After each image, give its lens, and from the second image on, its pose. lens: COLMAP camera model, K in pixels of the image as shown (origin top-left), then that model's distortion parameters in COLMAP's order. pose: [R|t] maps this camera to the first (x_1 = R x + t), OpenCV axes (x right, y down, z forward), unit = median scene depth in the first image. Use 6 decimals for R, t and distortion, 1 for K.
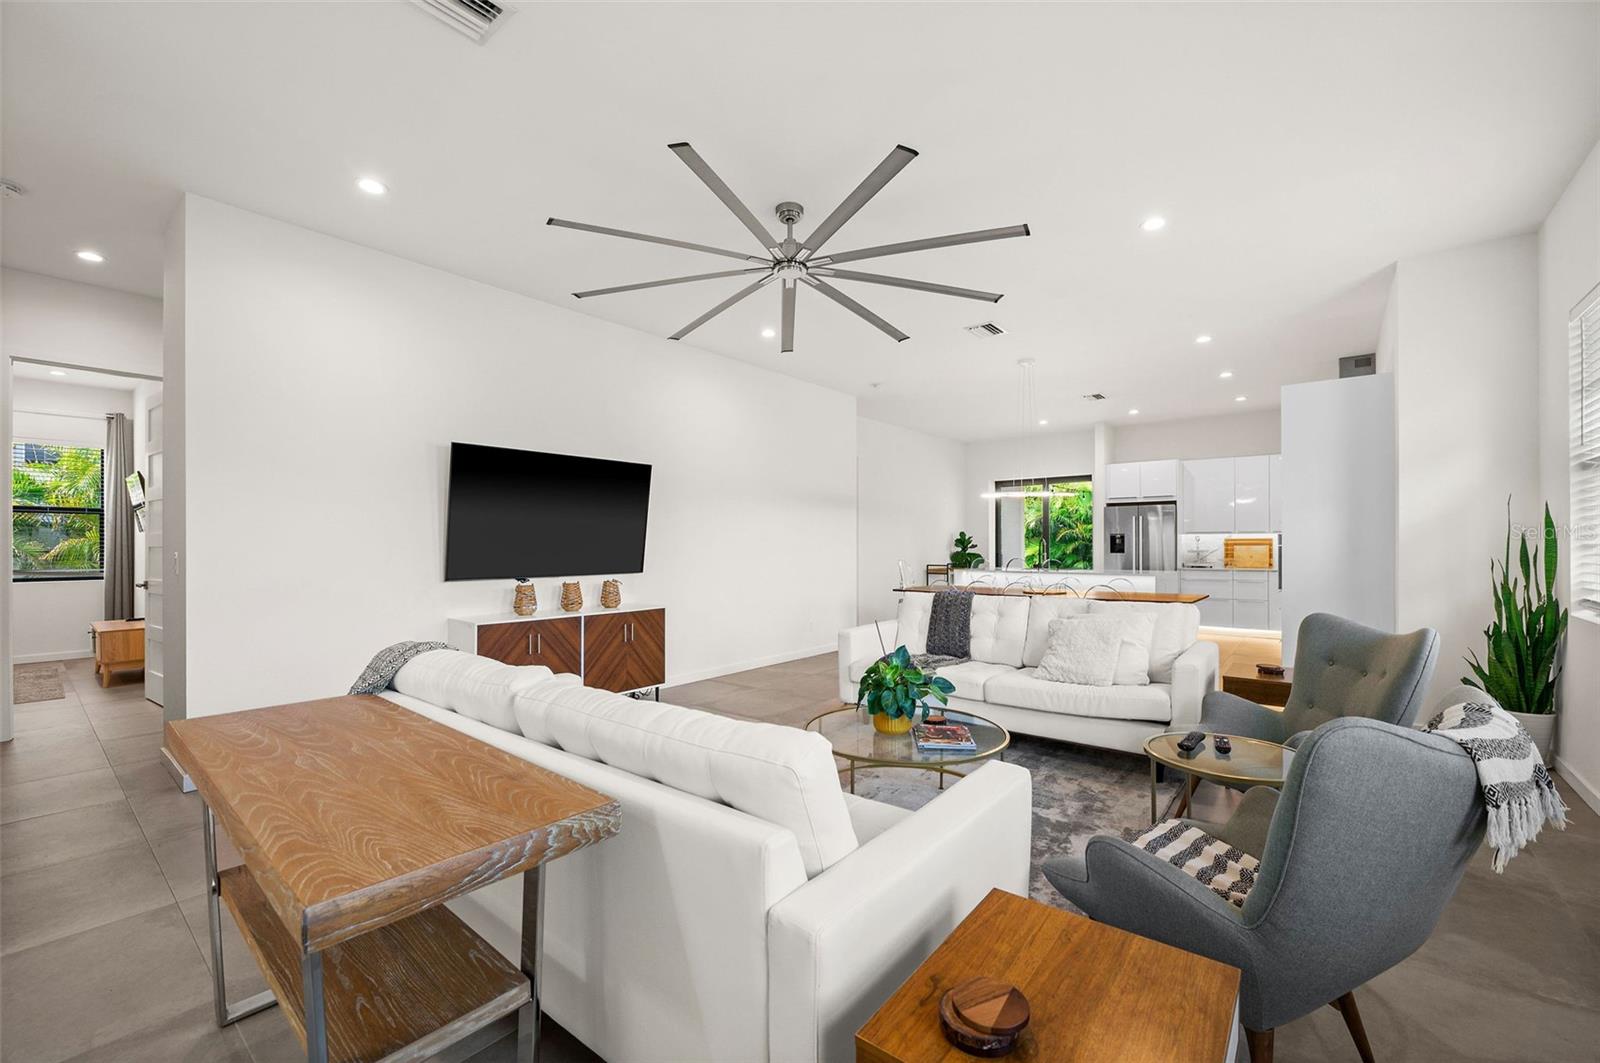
lens RADIAL K [[650.5, 0, 800.7], [0, 650.5, 545.8], [0, 0, 1]] dist [-0.004002, -0.001291]
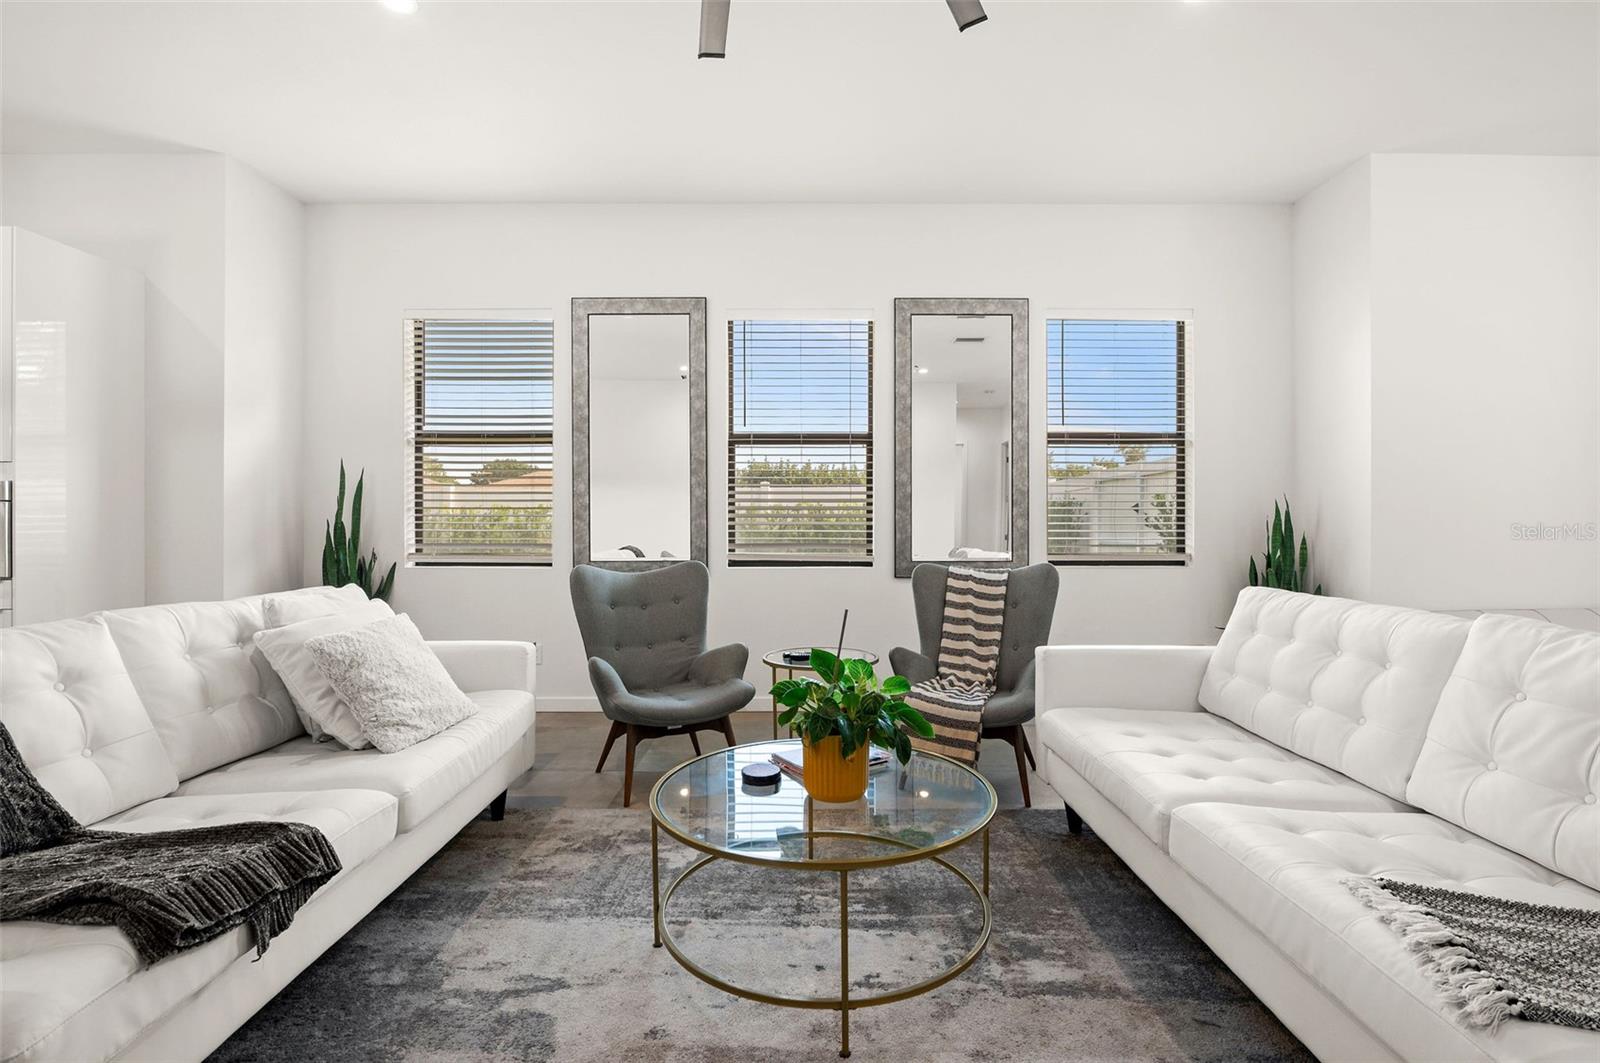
lens RADIAL K [[742.9, 0, 810.0], [0, 742.9, 526.6], [0, 0, 1]] dist [0.000868, -0.001510]
pose [[-0.633362, 0.003959, 0.773845, -0.118584], [0.003487, 0.999991, -0.002261, 0.013792], [-0.773848, 0.001266, -0.633371, 0.465523]]
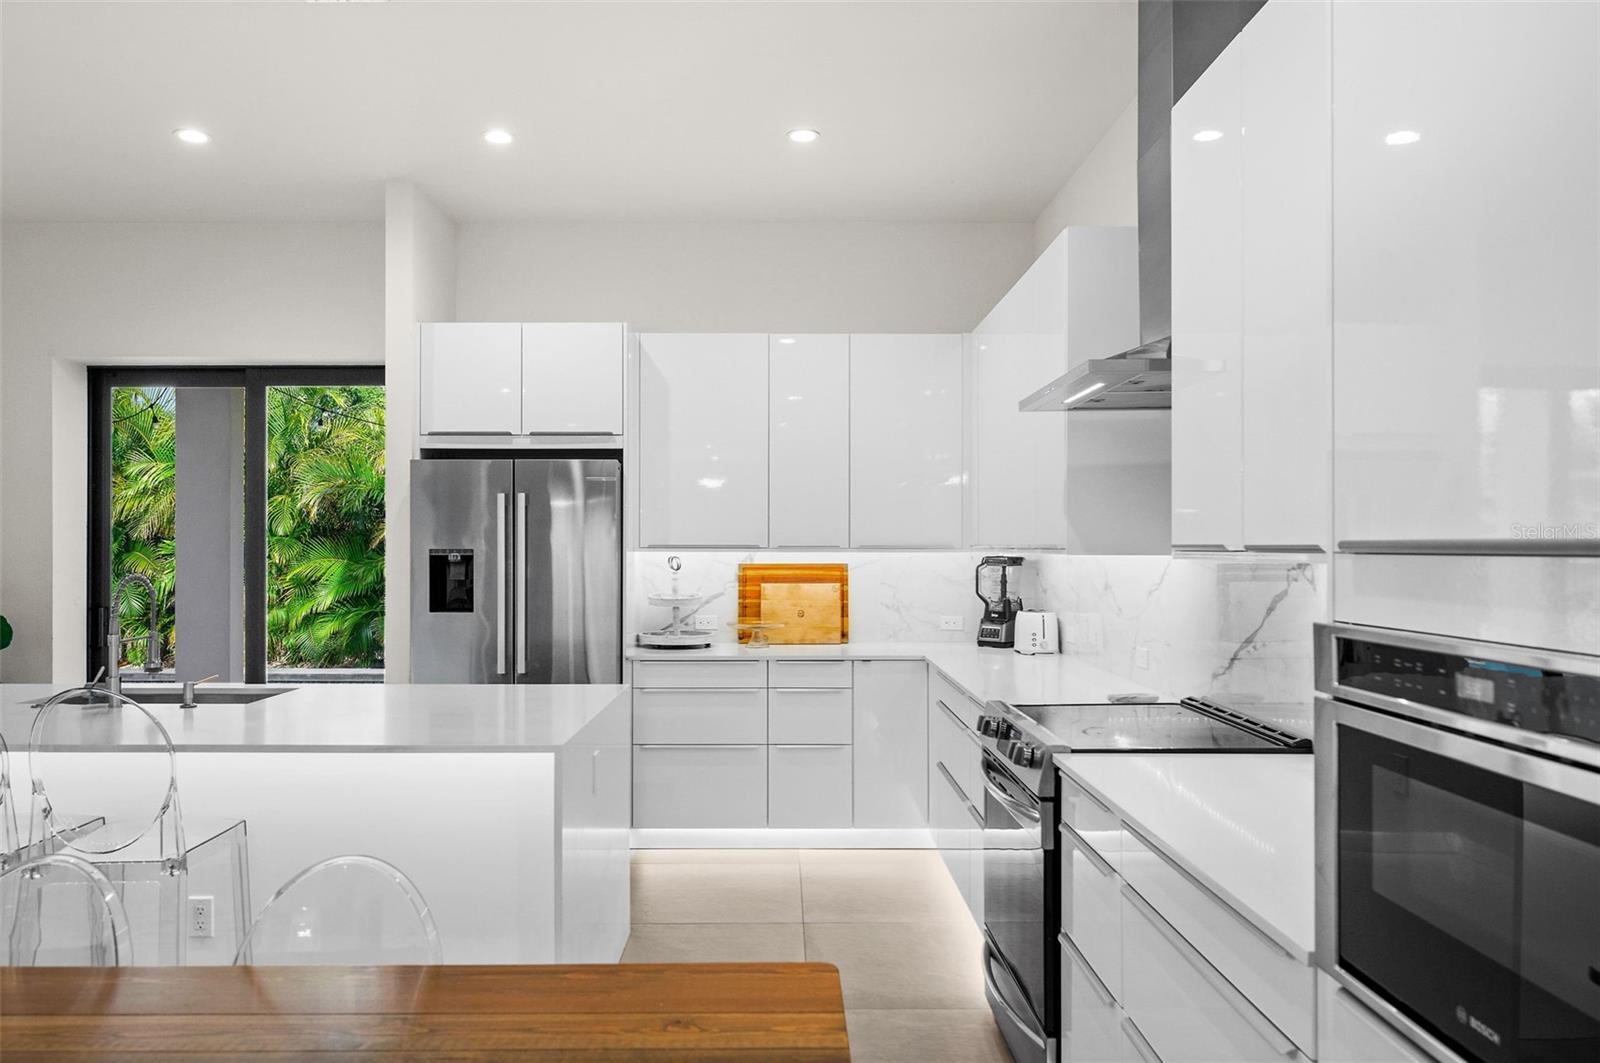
lens RADIAL K [[1100.5, 0, 784.3], [0, 1100.5, 534.4], [0, 0, 1]] dist [-0.009620, -0.001869]
pose [[0.774281, 0.010148, 0.632761, 0.291948], [-0.002350, 0.999911, -0.013160, -0.019686], [-0.632838, 0.008703, 0.774235, 0.520589]]
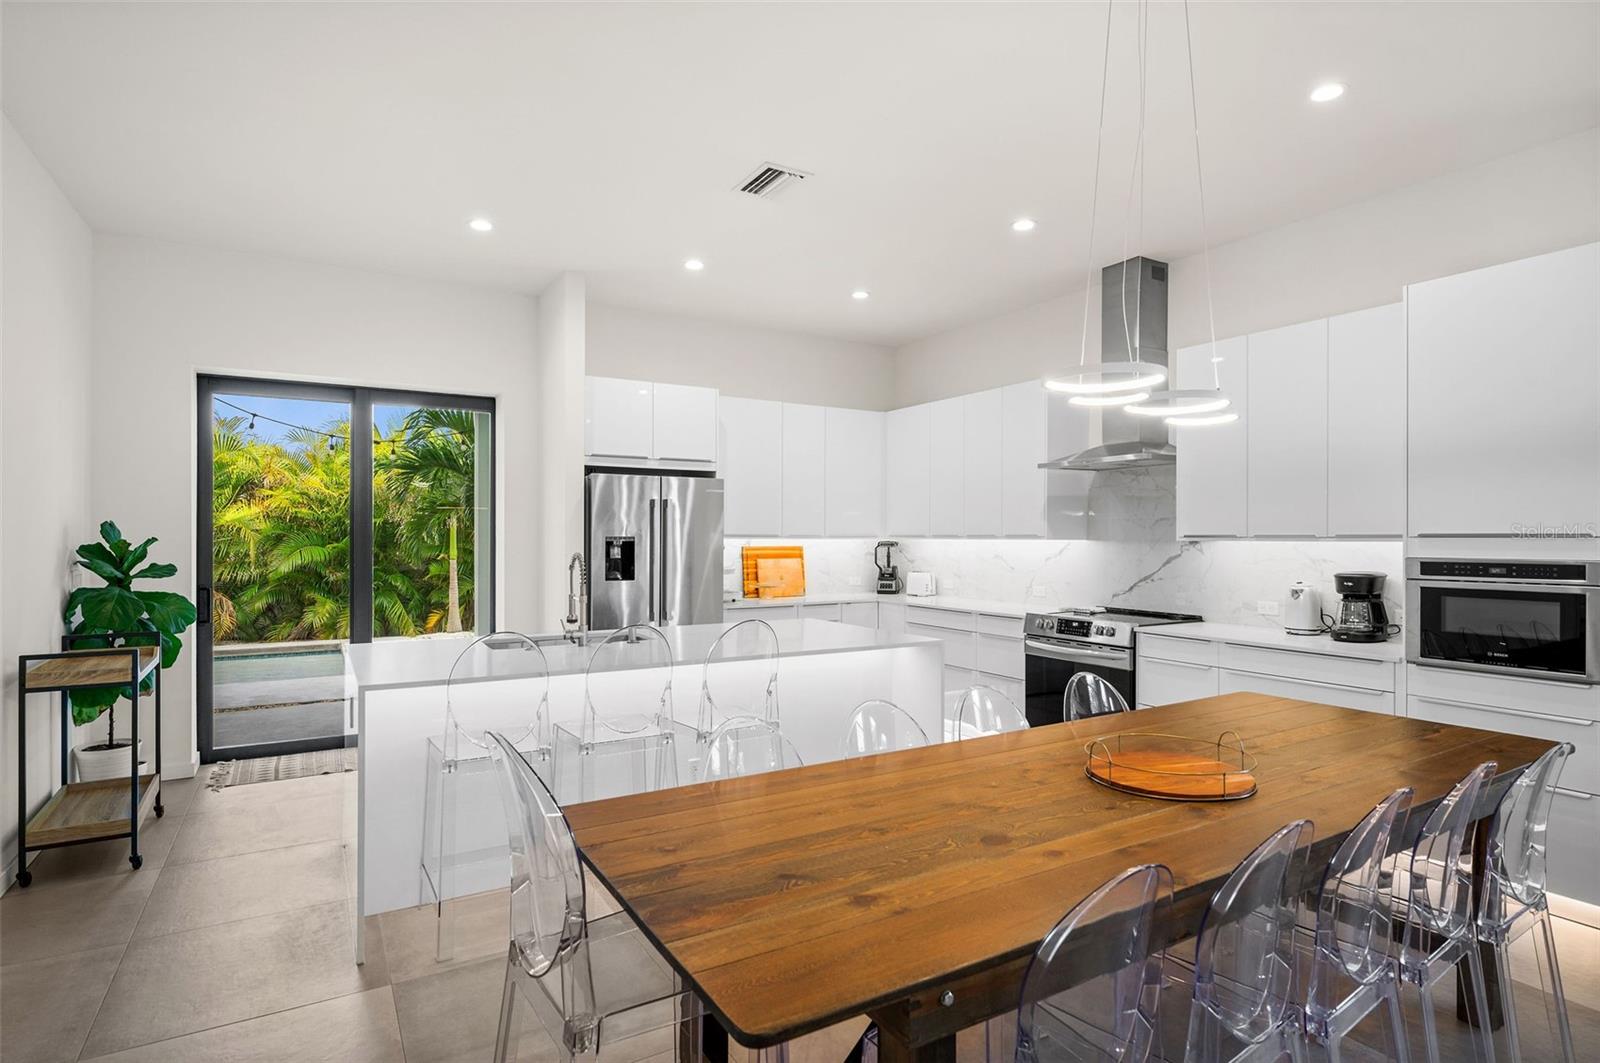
lens RADIAL K [[837.2, 0, 812.3], [0, 837.2, 537.1], [0, 0, 1]] dist [-0.007739, -0.000982]
pose [[0.334157, 0.002822, 0.942513, -0.001505], [-0.002199, 0.999995, -0.002214, -0.017994], [-0.942515, -0.001333, 0.334162, 0.714783]]
